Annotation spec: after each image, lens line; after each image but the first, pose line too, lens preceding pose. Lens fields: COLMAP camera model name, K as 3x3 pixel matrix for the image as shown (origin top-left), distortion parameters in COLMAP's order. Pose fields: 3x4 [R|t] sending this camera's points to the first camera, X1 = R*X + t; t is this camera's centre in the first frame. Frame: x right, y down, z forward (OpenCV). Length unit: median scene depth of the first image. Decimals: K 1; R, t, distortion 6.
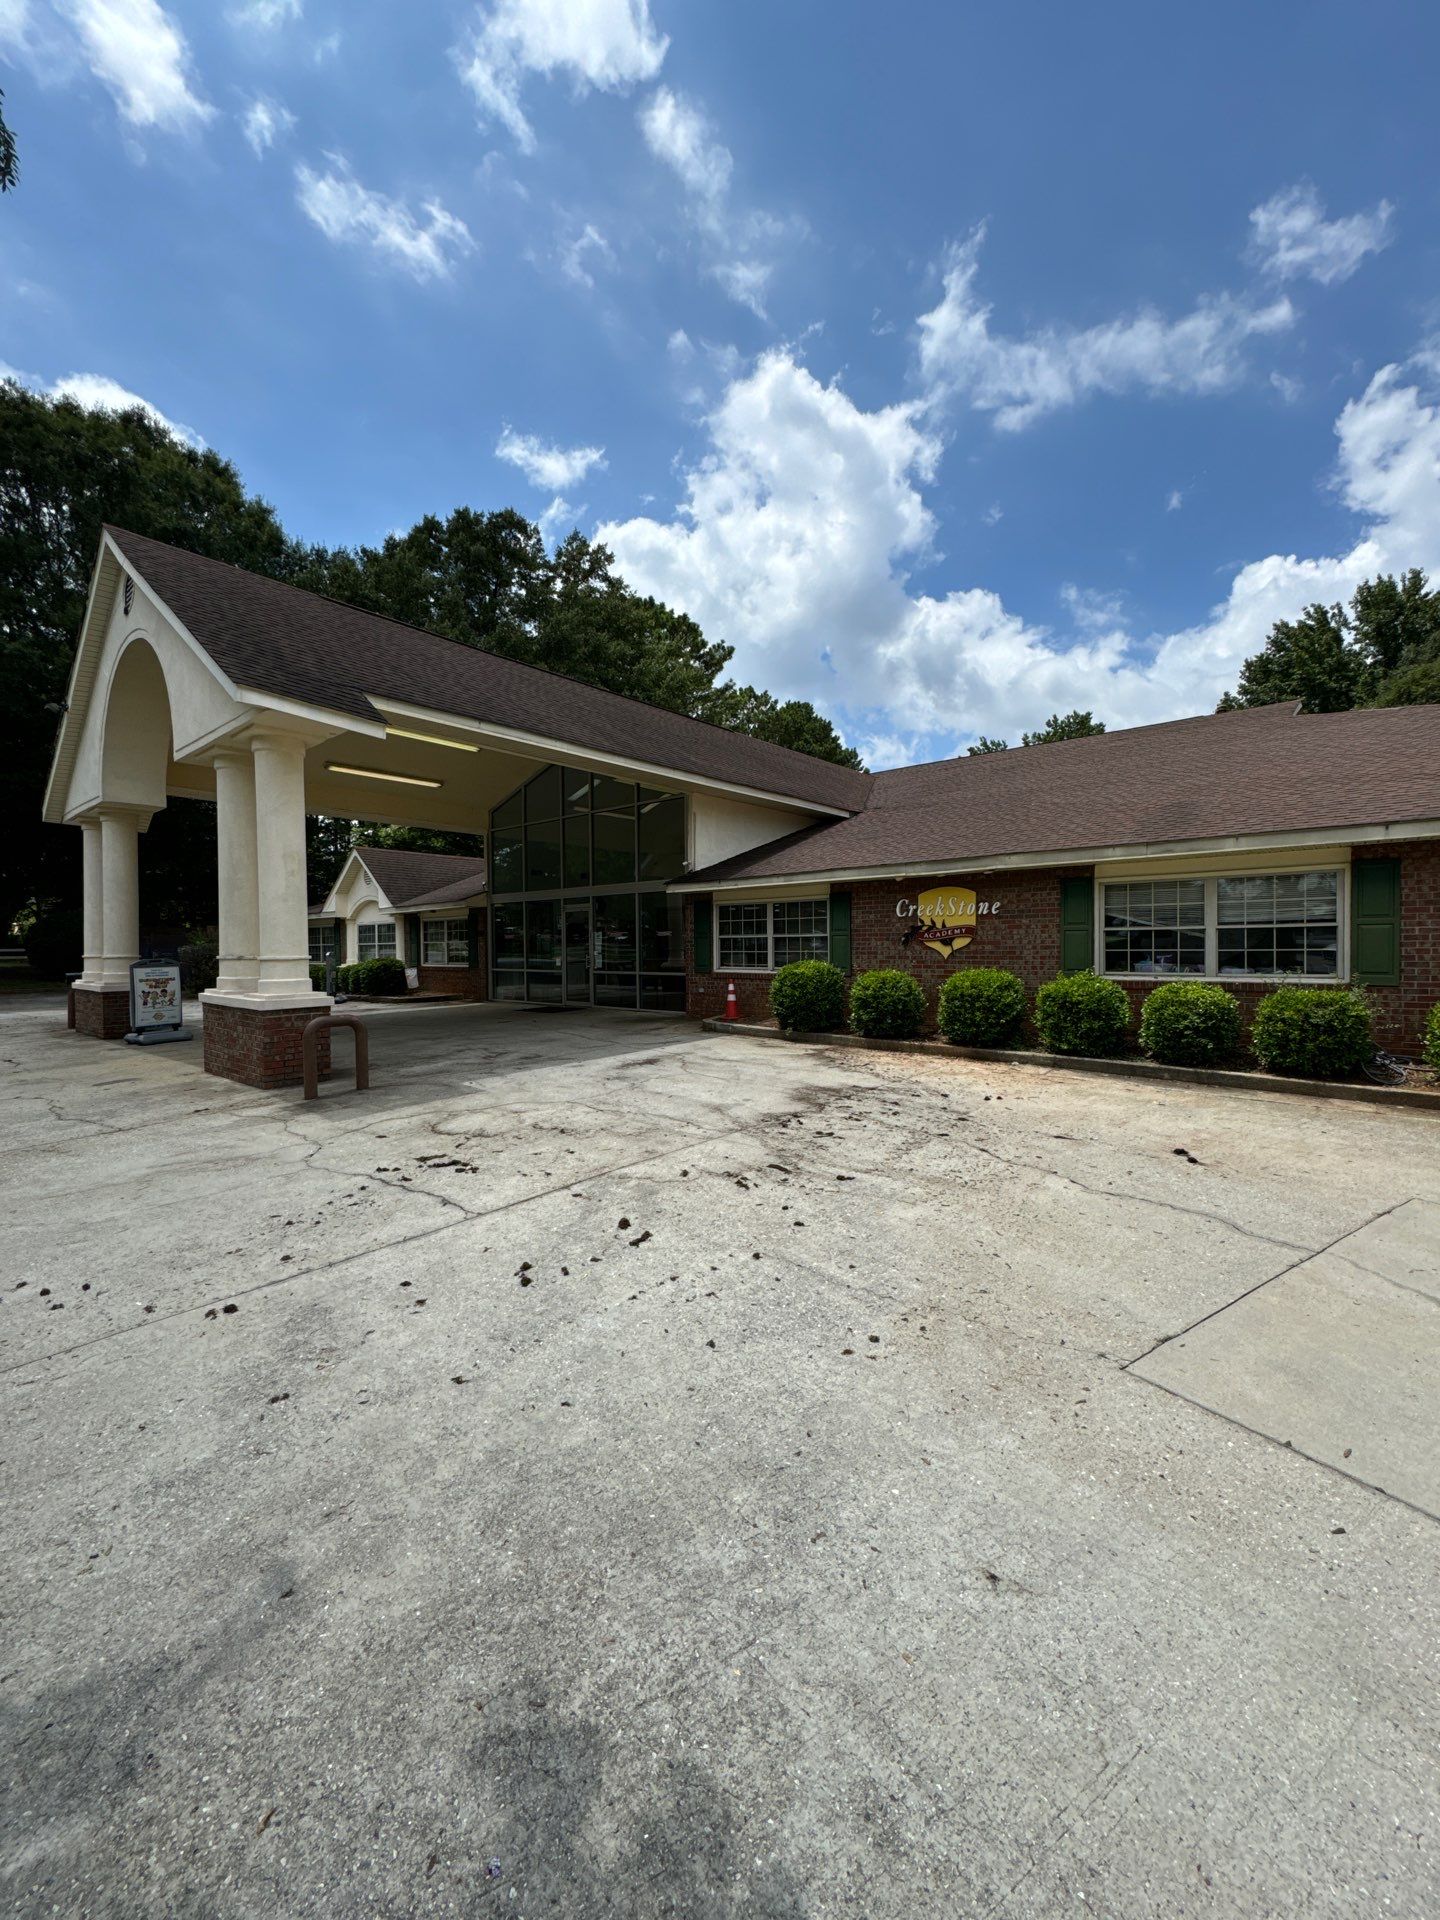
lens RADIAL K [[765.6, 0, 719.0], [0, 765.6, 947.0], [0, 0, 1]] dist [-0.001393, -0.000487]
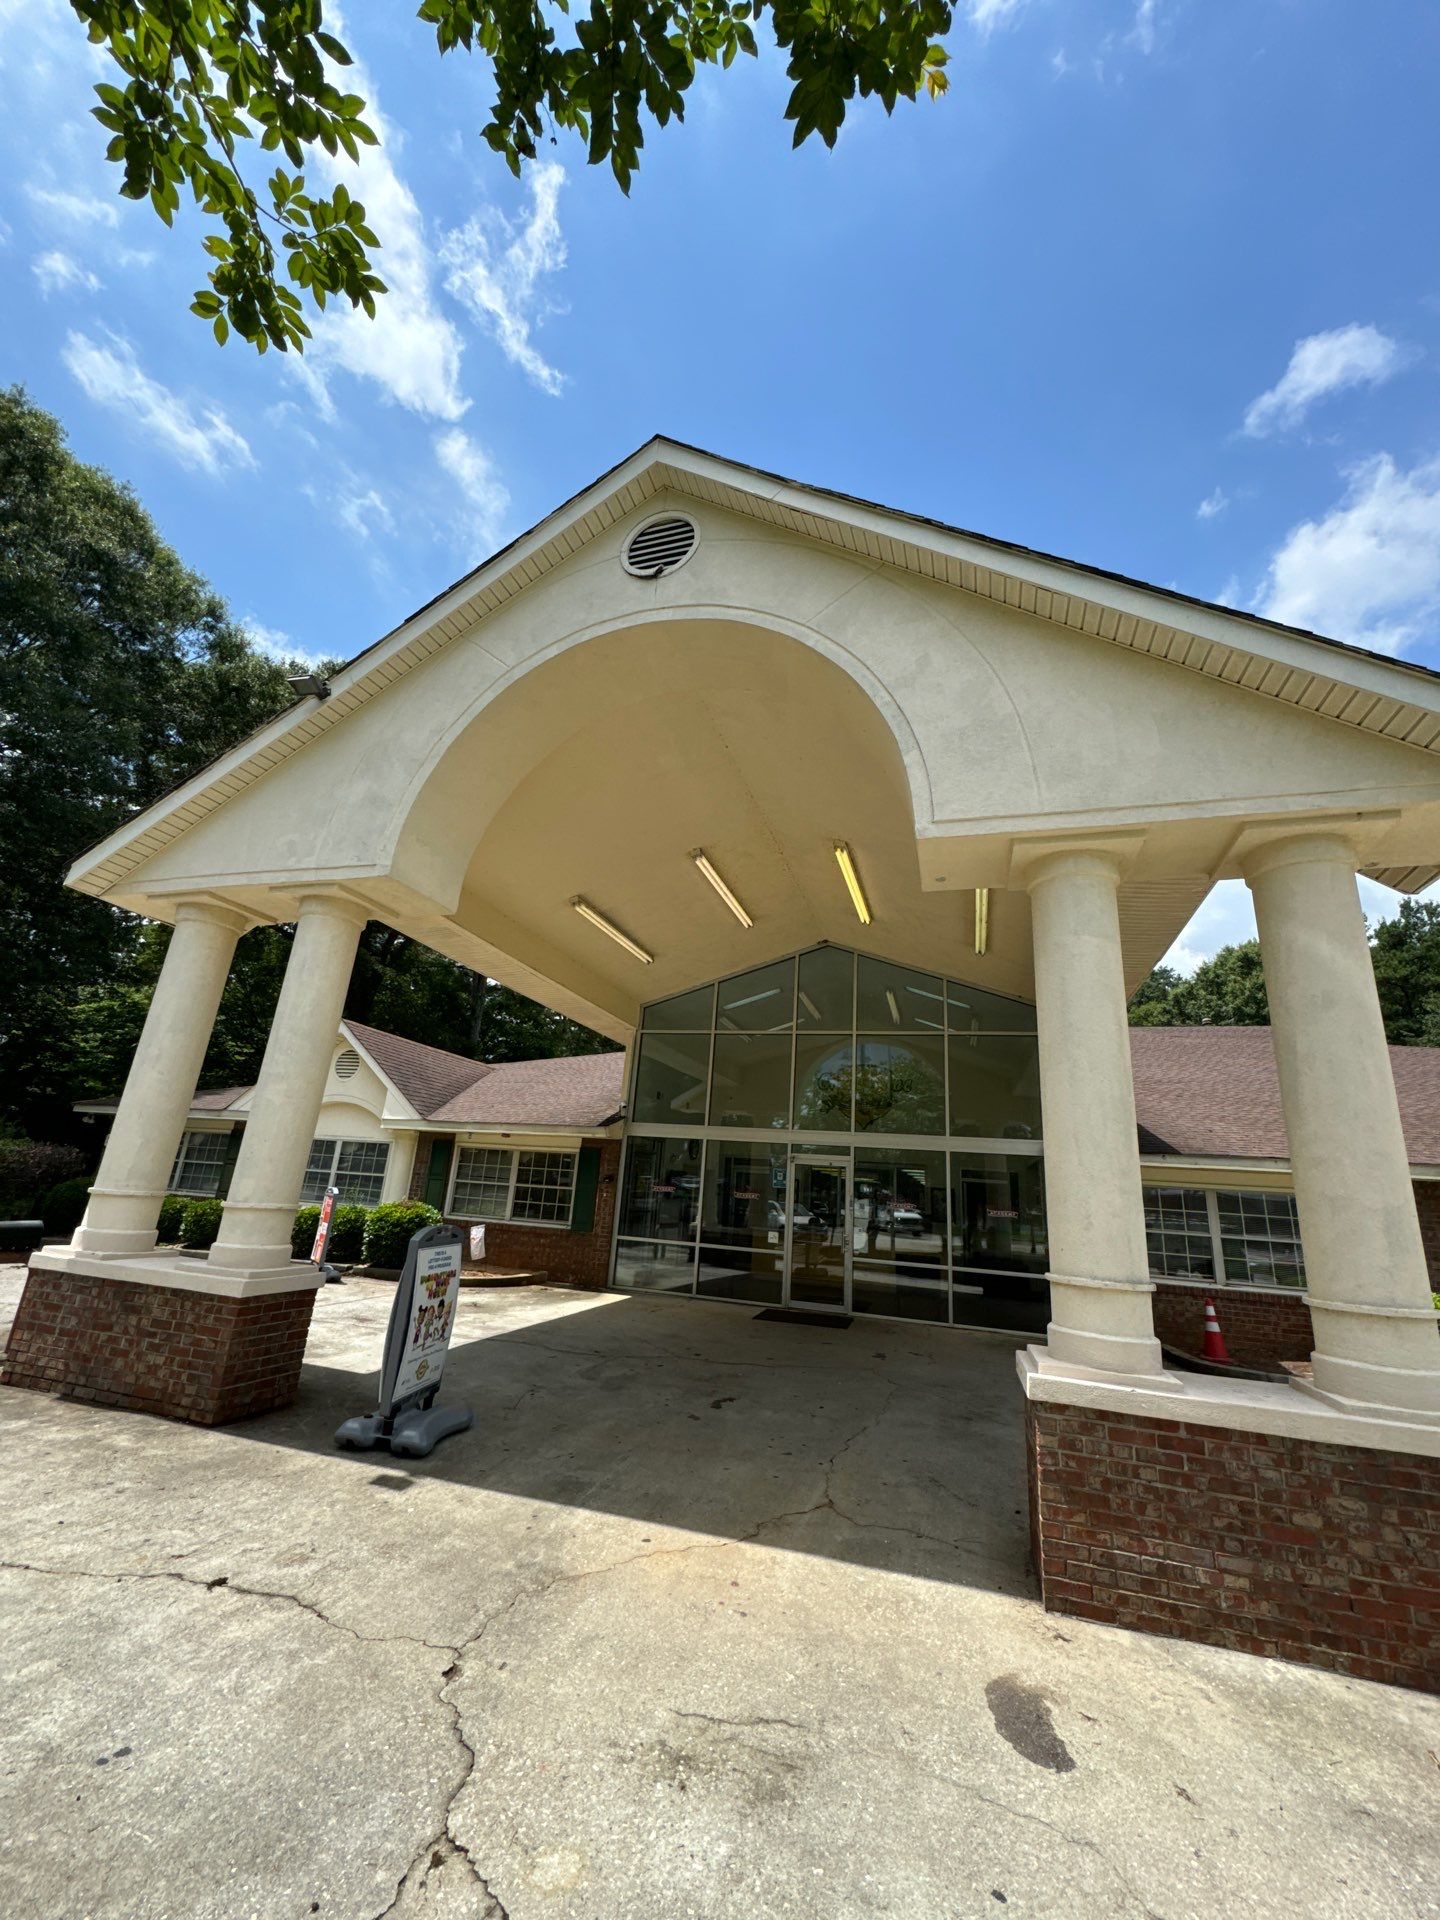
lens RADIAL K [[779.6, 0, 724.9], [0, 779.6, 964.0], [0, 0, 1]] dist [0.000129, -0.000031]
pose [[0.918143, 0.184533, 0.350658, -0.559330], [-0.075400, 0.950136, -0.302582, 0.000112], [-0.389009, 0.251374, 0.886275, 0.363662]]
